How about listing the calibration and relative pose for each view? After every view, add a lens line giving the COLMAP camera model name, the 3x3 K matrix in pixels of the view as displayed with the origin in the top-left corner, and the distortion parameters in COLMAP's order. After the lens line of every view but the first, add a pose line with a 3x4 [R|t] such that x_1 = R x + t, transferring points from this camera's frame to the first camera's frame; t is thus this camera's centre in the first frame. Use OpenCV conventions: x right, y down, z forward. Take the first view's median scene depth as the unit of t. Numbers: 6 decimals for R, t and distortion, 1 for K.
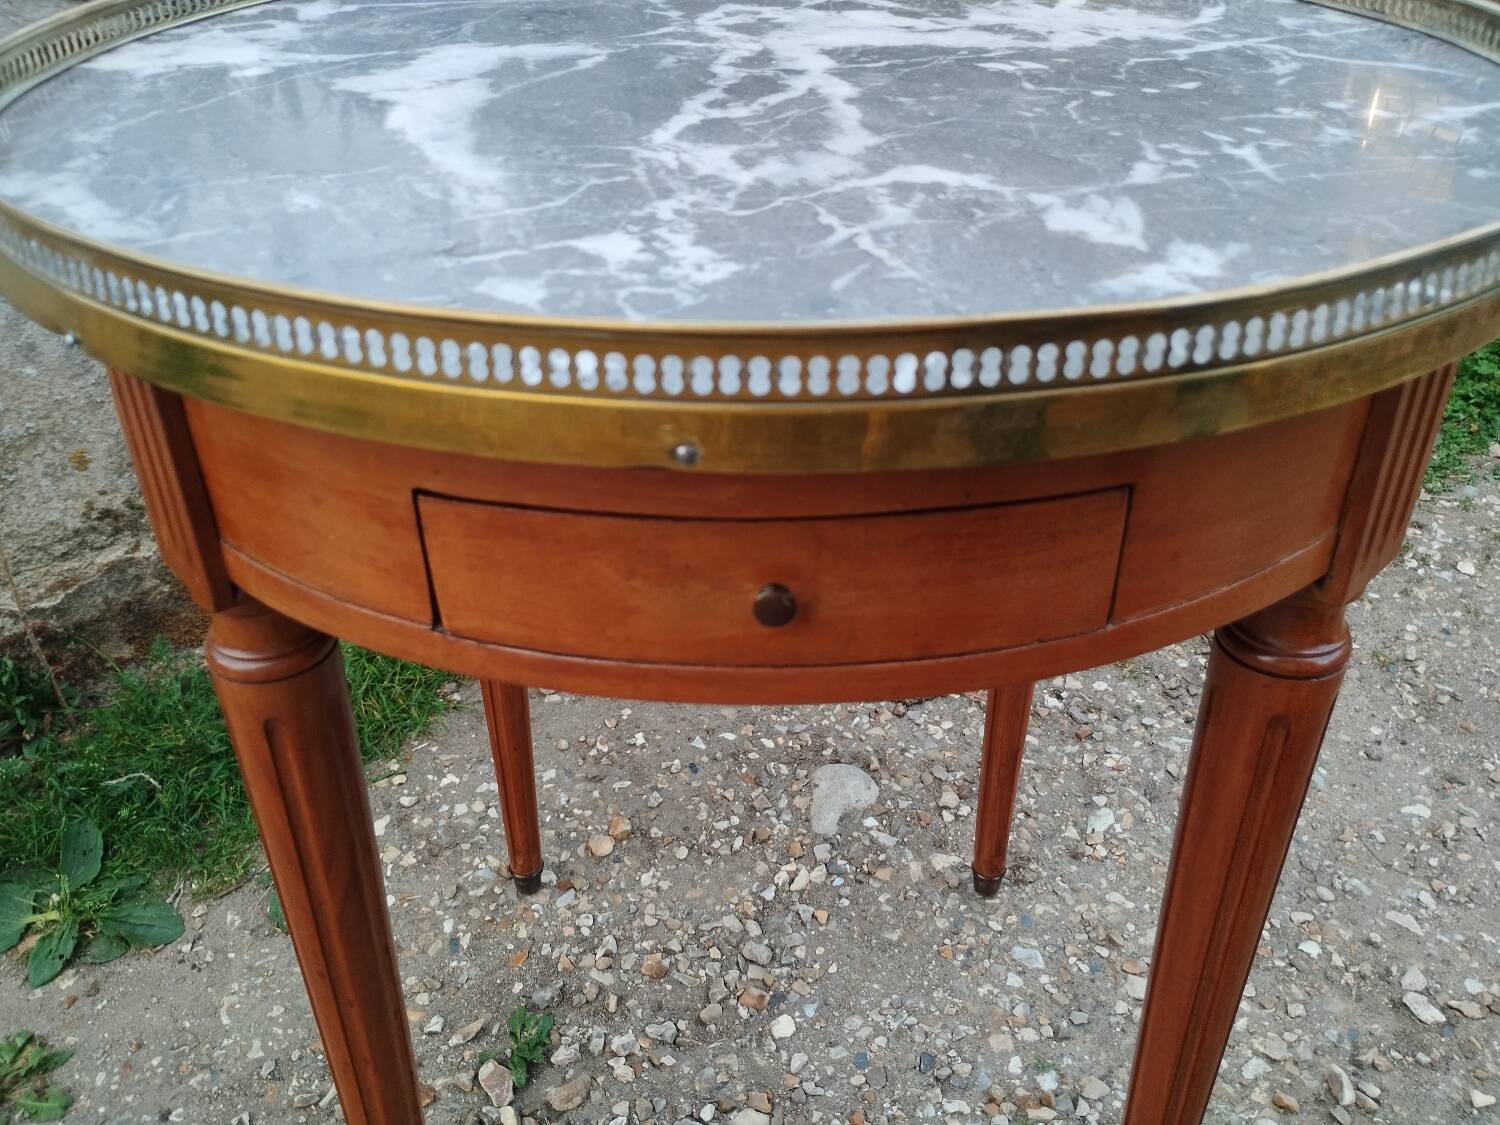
lens RADIAL K [[1286.9, 0, 747.1], [0, 1286.9, 566.9], [0, 0, 1]] dist [0.058889, -0.081728]
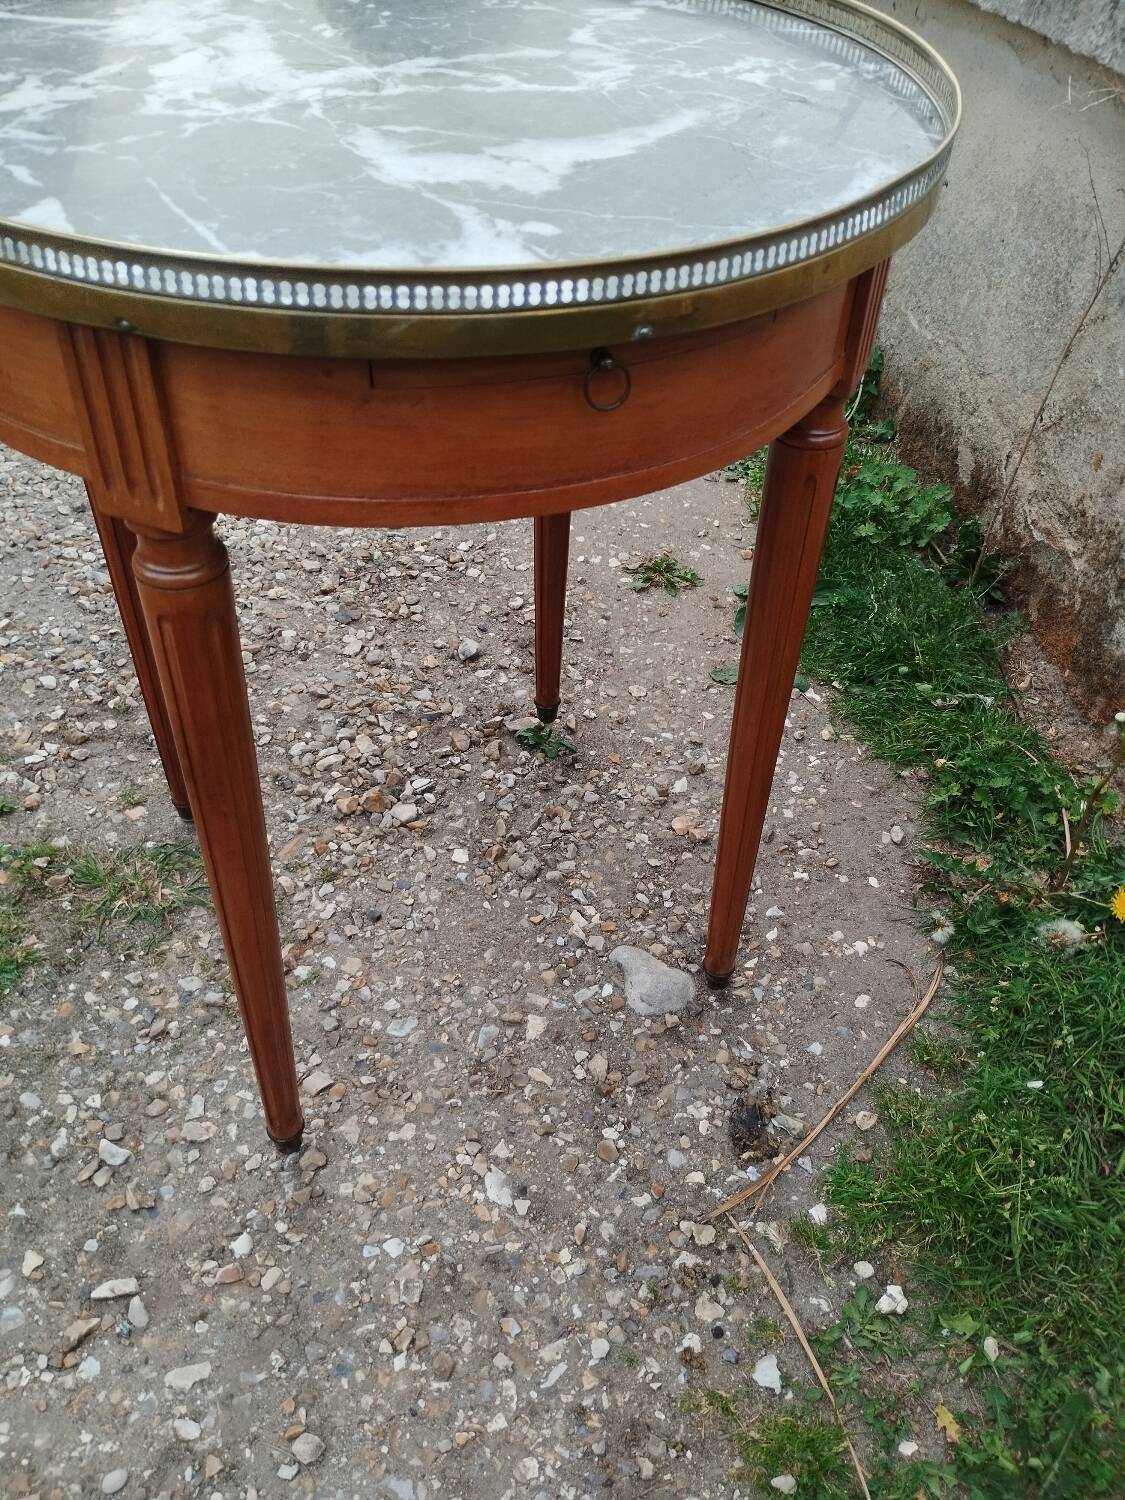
lens RADIAL K [[1286.9, 0, 568.3], [0, 1286.9, 750.2], [0, 0, 1]] dist [0.058889, -0.081728]
pose [[-0.464610, 0.571127, -0.676721, 0.715701], [-0.540305, 0.422629, 0.727636, -0.620044], [0.701575, 0.703703, 0.112225, 0.782660]]
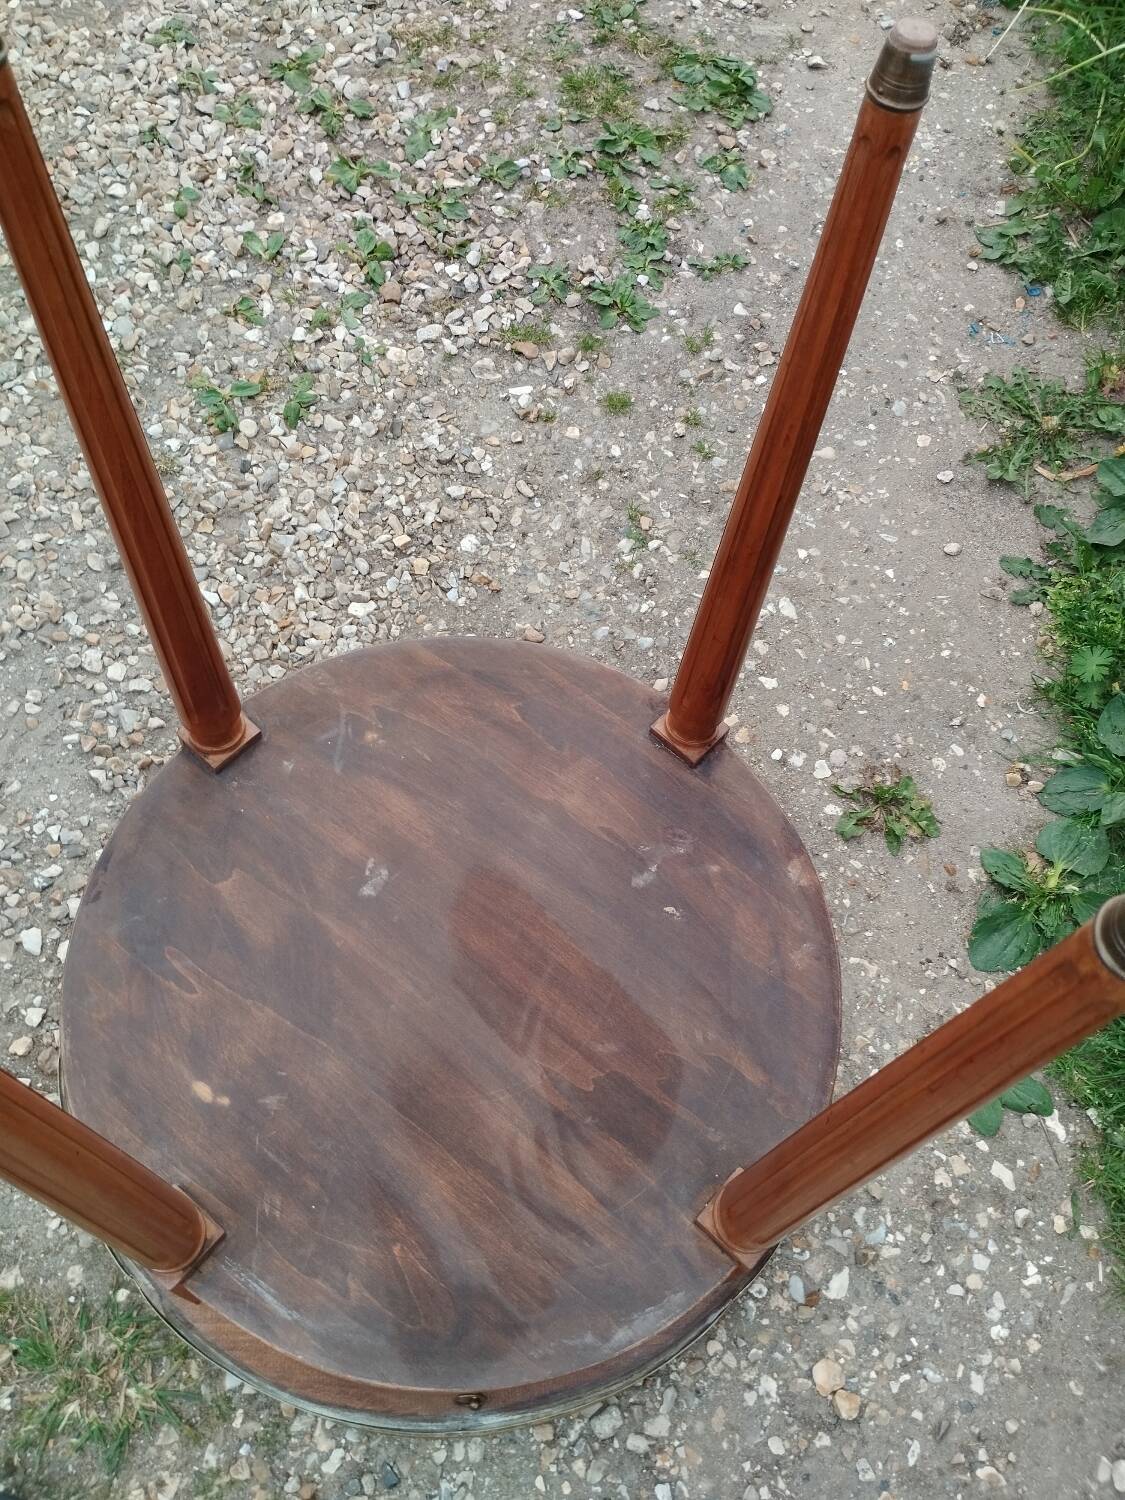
lens RADIAL K [[1286.9, 0, 571.3], [0, 1286.9, 741.0], [0, 0, 1]] dist [0.058889, -0.081728]
pose [[-0.631866, 0.673221, -0.384082, 0.050134], [-0.482793, 0.045799, 0.874536, -0.481140], [0.606346, 0.738022, 0.296087, 0.355615]]
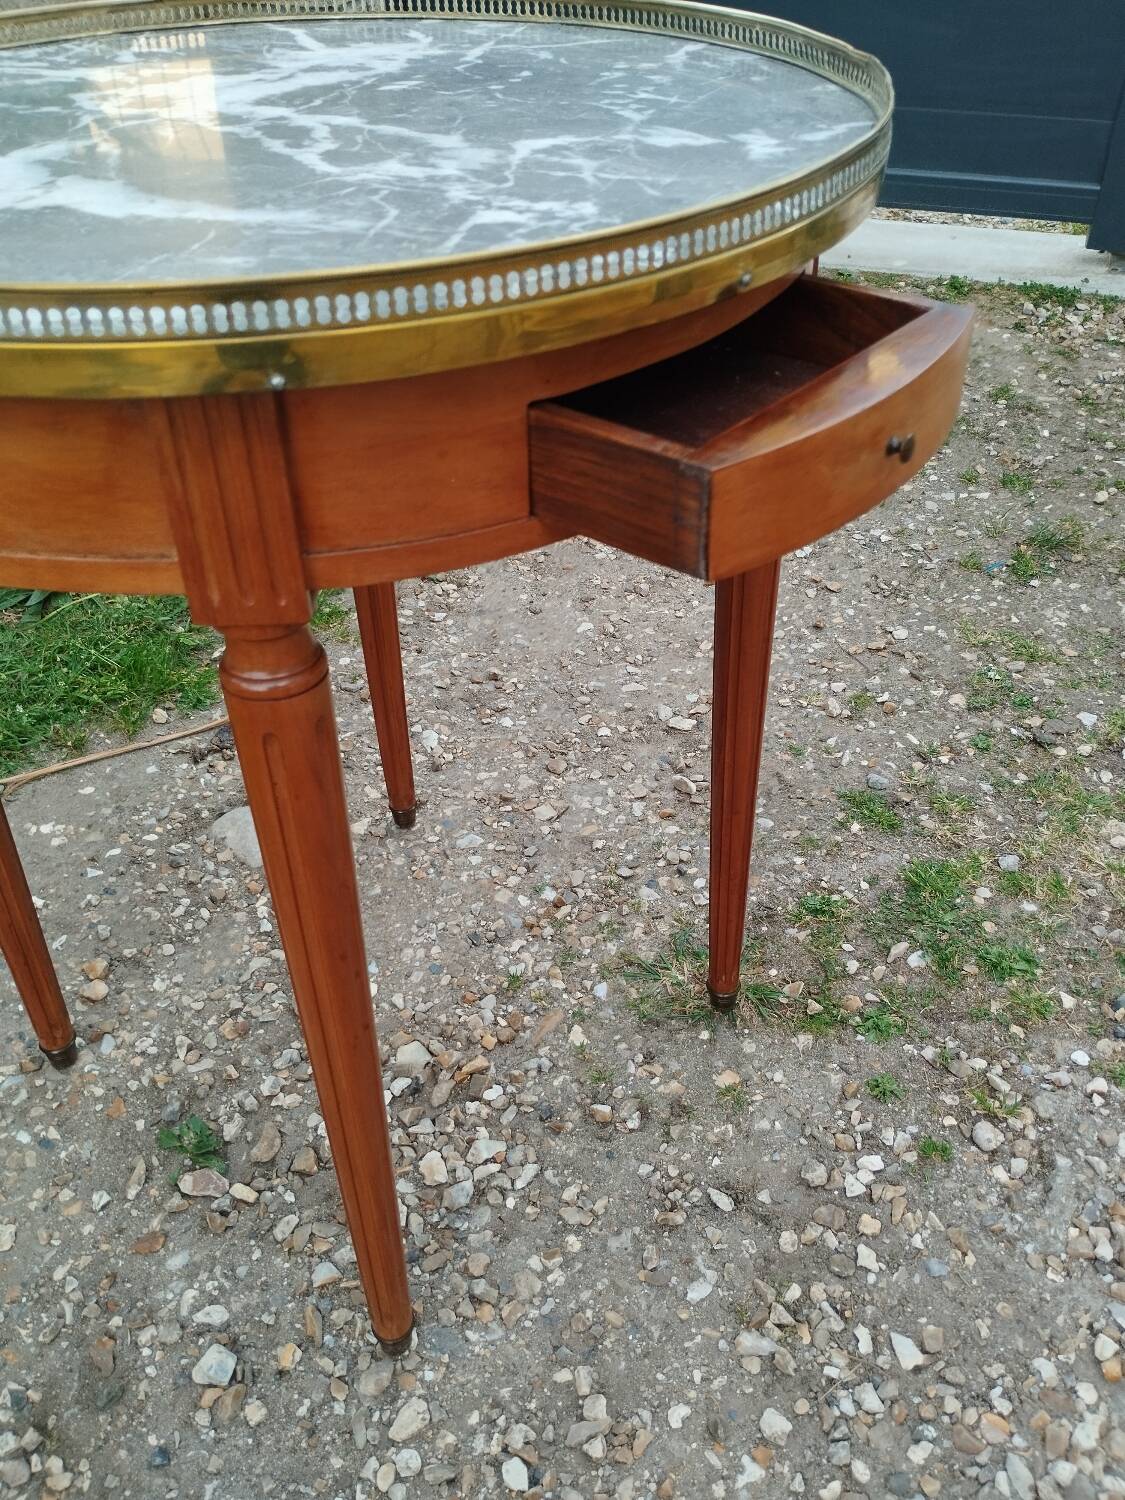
lens RADIAL K [[1286.9, 0, 568.3], [0, 1286.9, 748.0], [0, 0, 1]] dist [0.058889, -0.081728]
pose [[0.641659, -0.471051, 0.605297, -0.413751], [0.439430, 0.872599, 0.213241, -0.000567], [-0.628630, 0.129158, 0.766905, -0.023007]]
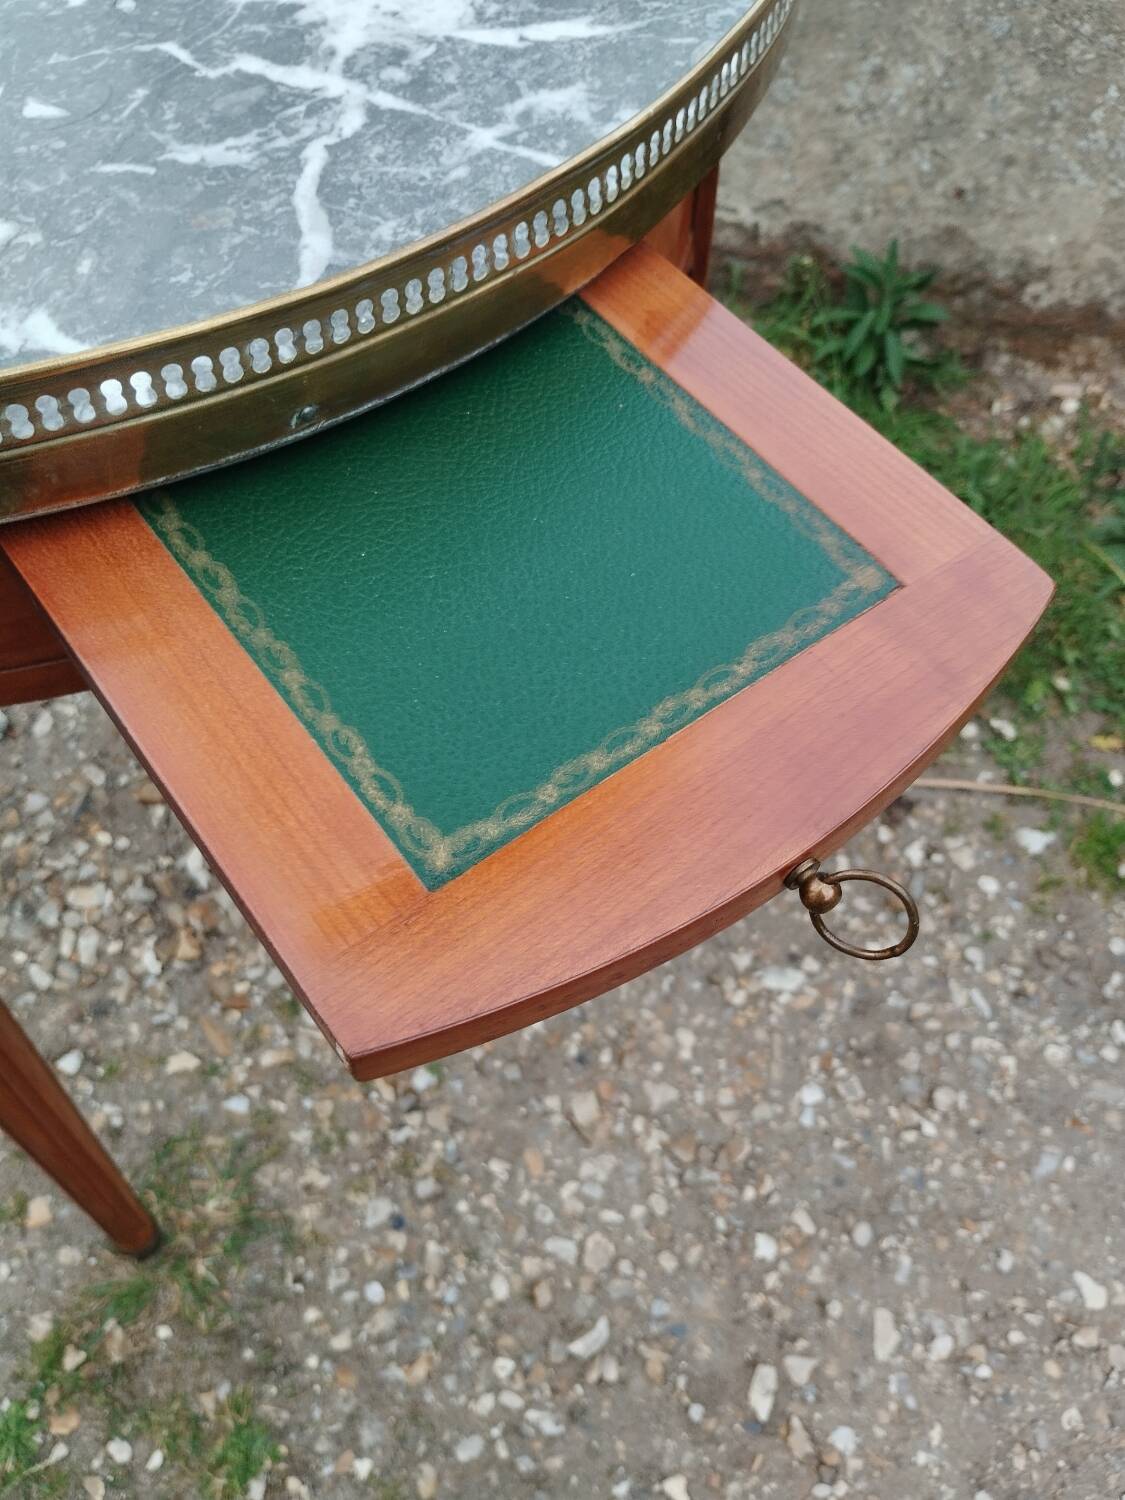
lens RADIAL K [[1286.9, 0, 572.4], [0, 1286.9, 756.4], [0, 0, 1]] dist [0.058889, -0.081728]
pose [[0.602869, 0.661492, -0.446070, 0.503257], [-0.457707, 0.744693, 0.485733, -0.273954], [0.653493, -0.088664, 0.751722, 0.315774]]
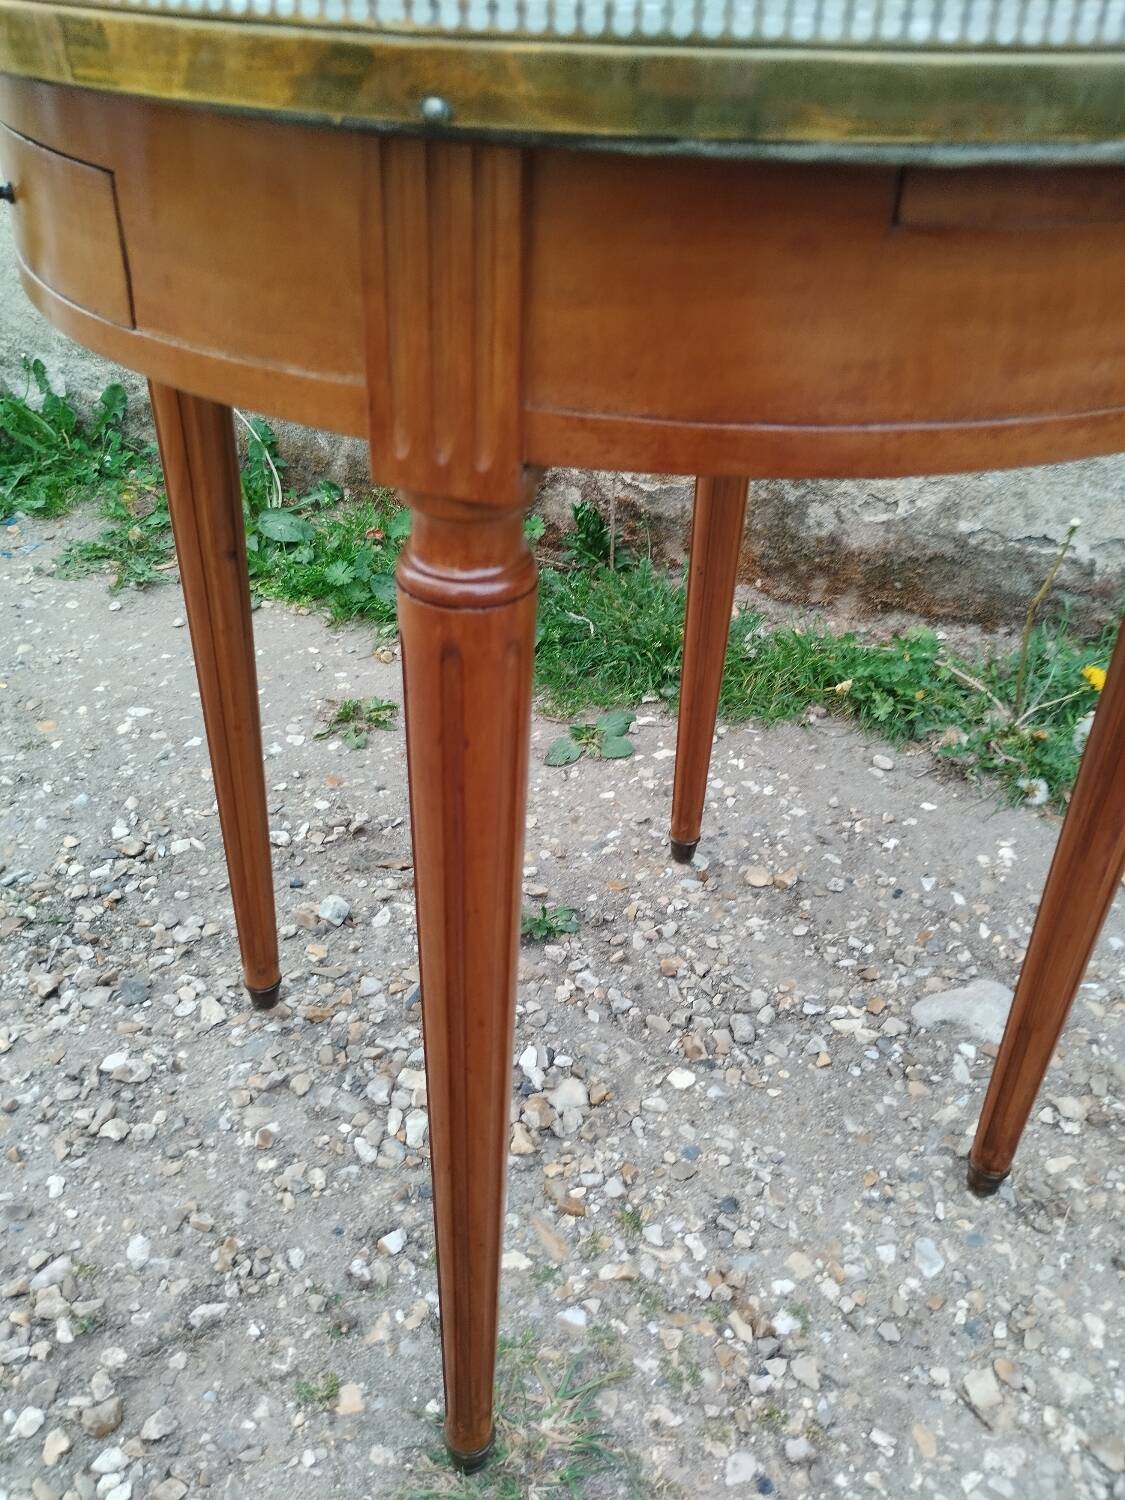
lens RADIAL K [[1286.9, 0, 570.3], [0, 1286.9, 738.6], [0, 0, 1]] dist [0.058889, -0.081728]
pose [[0.473938, 0.514439, -0.714657, 0.503961], [-0.518635, 0.818967, 0.245583, -0.046051], [0.711618, 0.254255, 0.654946, 0.216466]]
